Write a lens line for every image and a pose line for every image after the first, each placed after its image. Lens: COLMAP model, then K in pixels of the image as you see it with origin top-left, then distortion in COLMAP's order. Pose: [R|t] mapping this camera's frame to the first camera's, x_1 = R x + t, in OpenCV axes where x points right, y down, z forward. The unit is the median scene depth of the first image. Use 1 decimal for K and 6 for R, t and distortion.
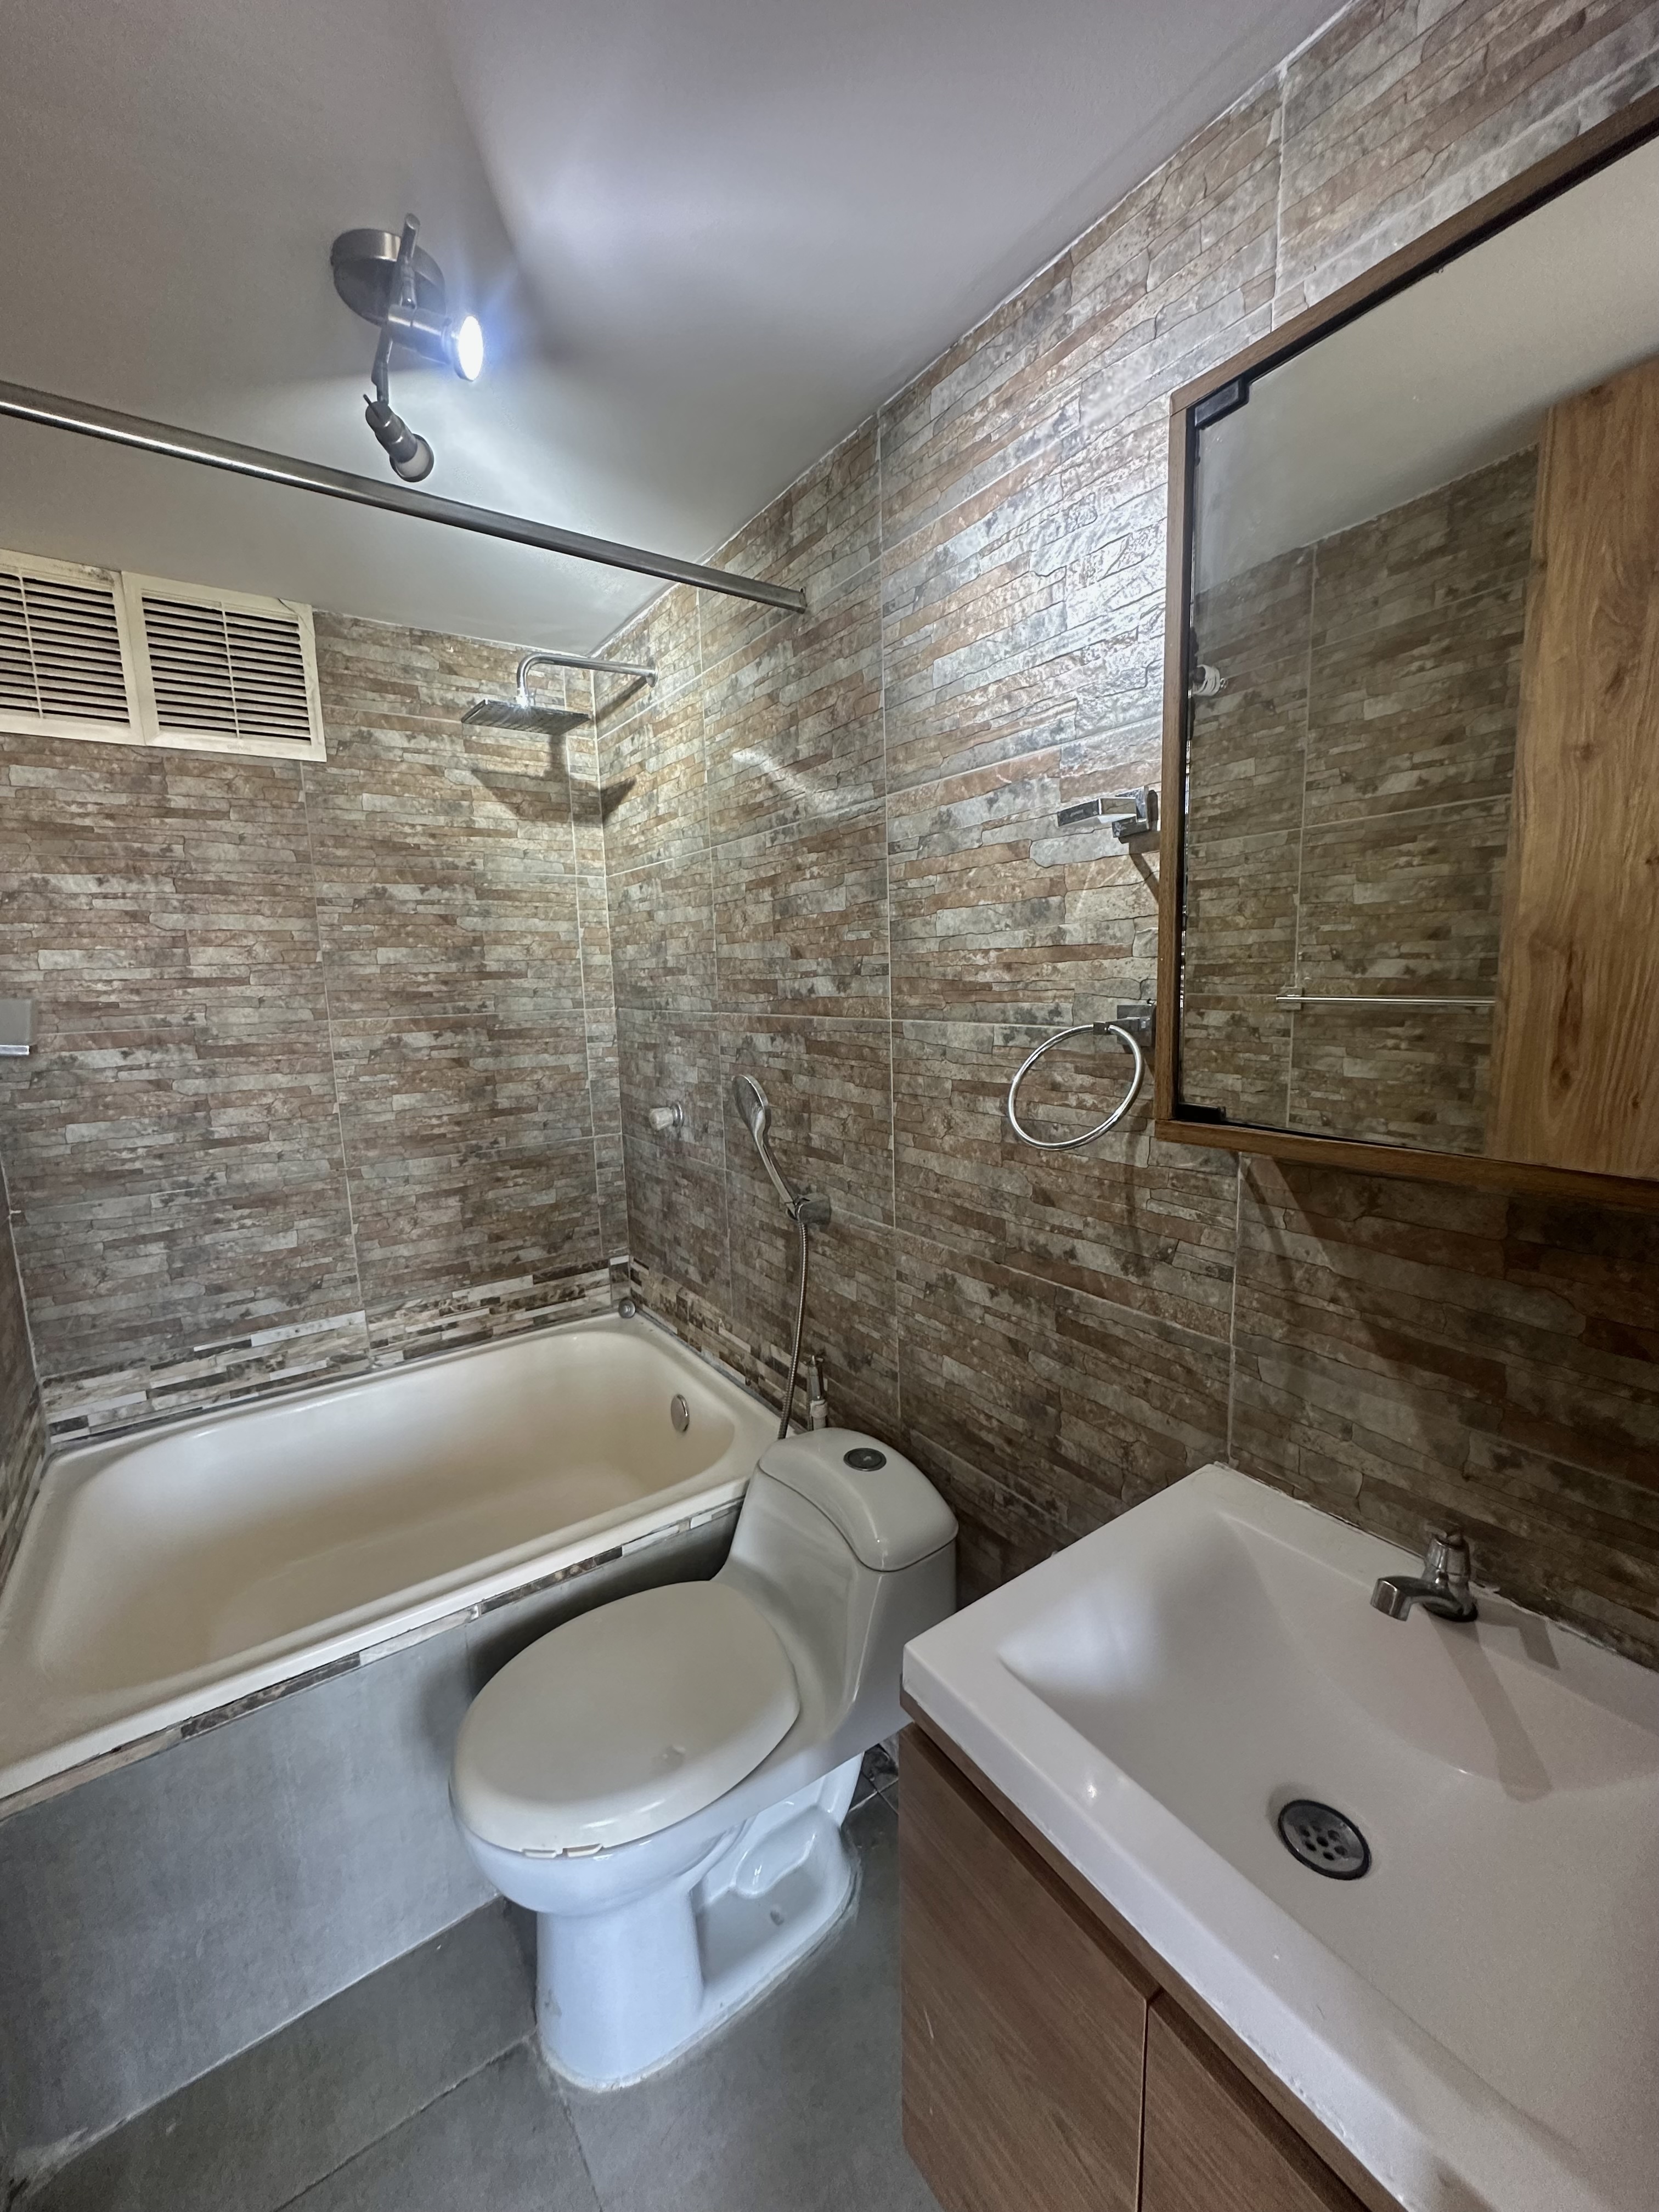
lens RADIAL K [[882.5, 0, 827.9], [0, 882.5, 1103.7], [0, 0, 1]] dist [-0.004510, 0.000559]
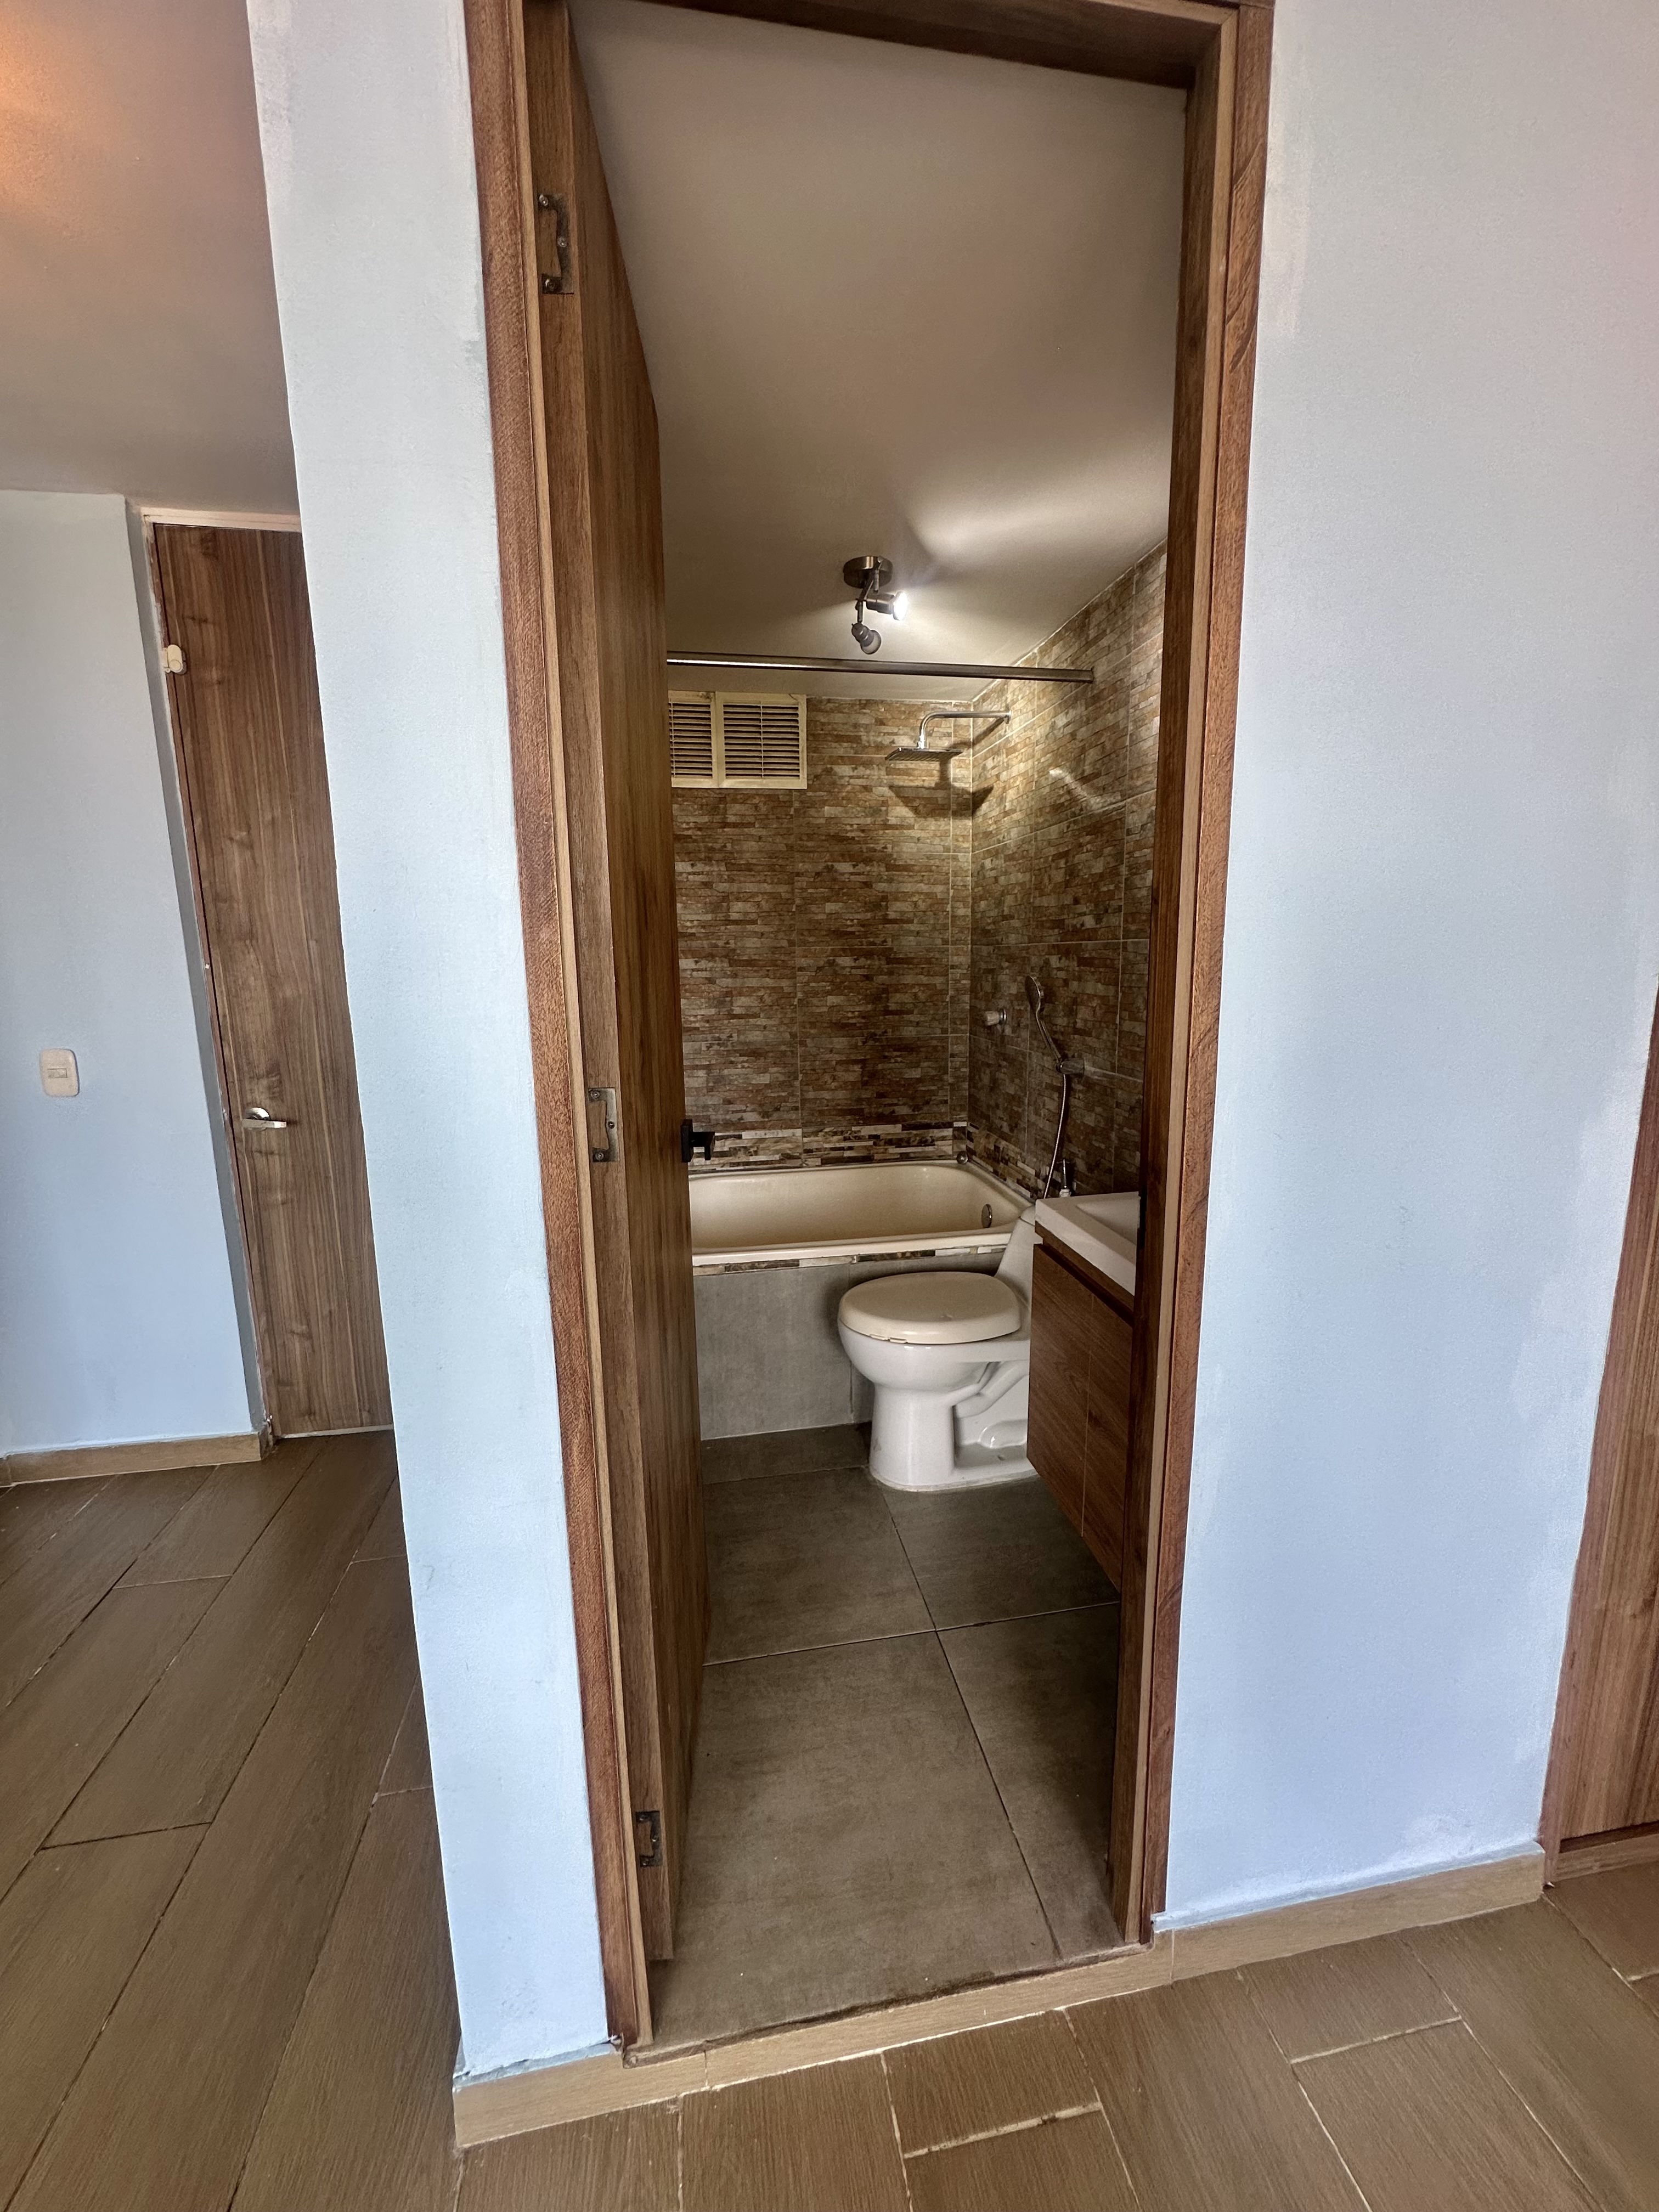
lens RADIAL K [[882.5, 0, 827.9], [0, 882.5, 1103.7], [0, 0, 1]] dist [-0.004510, 0.000559]
pose [[0.906068, 0.086188, -0.414260, 0.193012], [-0.073685, 0.996215, 0.046103, 0.115270], [0.416666, -0.011247, 0.908990, -0.471763]]
